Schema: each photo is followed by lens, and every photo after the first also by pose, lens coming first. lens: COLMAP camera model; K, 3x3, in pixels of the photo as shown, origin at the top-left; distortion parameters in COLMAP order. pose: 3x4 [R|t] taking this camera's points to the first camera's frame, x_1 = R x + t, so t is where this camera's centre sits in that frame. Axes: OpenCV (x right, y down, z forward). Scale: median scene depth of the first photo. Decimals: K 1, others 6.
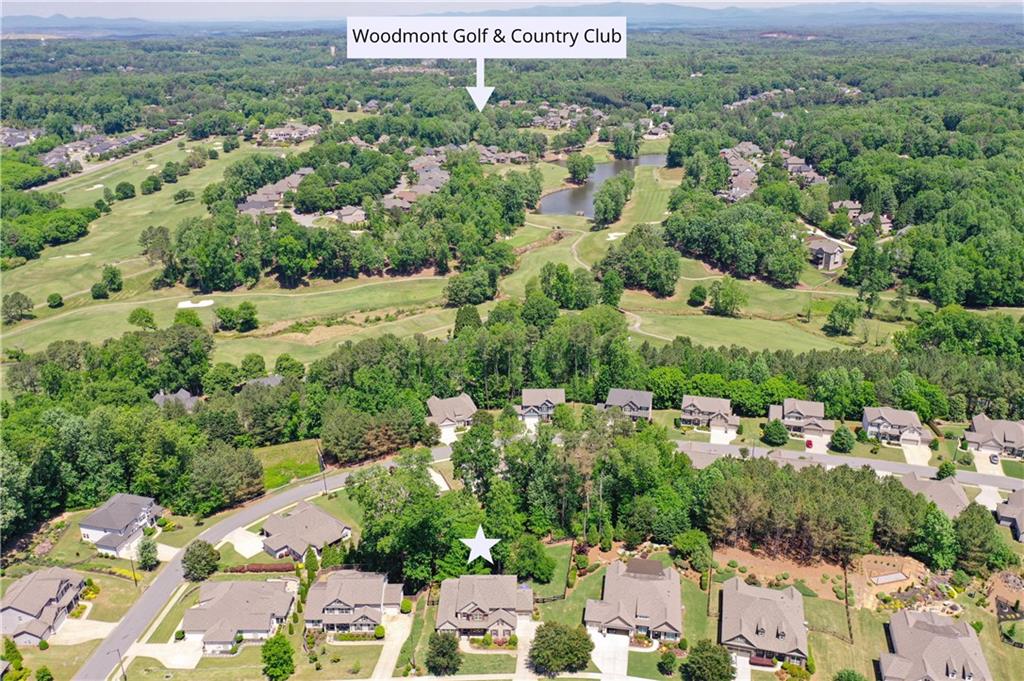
lens RADIAL K [[840.8, 0, 512.9], [0, 840.8, 289.1], [0, 0, 1]] dist [0.021999, 0.014427]
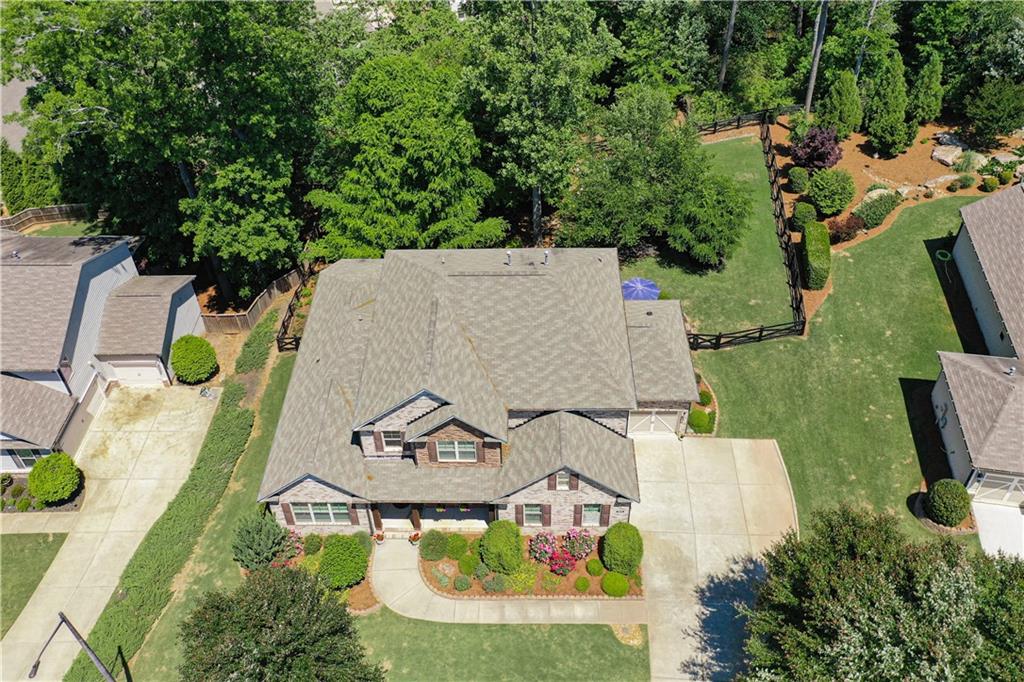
lens RADIAL K [[840.8, 0, 512.9], [0, 840.8, 289.6], [0, 0, 1]] dist [0.021999, 0.014427]
pose [[0.999876, -0.008516, -0.013210, -0.021777], [0.013318, 0.905397, 0.424356, 0.240939], [0.008346, -0.424480, 0.905399, 0.758101]]
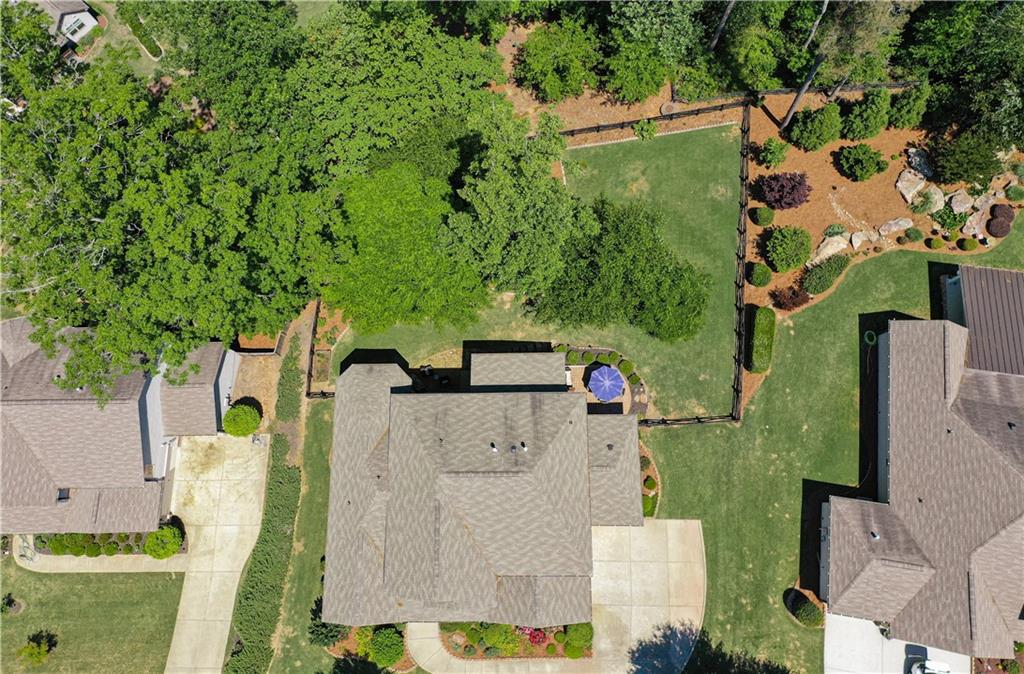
lens RADIAL K [[805.1, 0, 514.1], [0, 805.1, 250.7], [0, 0, 1]] dist [0.005052, 0.004380]
pose [[0.999619, -0.019688, -0.019347, -0.013562], [0.026973, 0.547823, 0.836159, 0.083034], [-0.005863, -0.836362, 0.548145, 0.868500]]
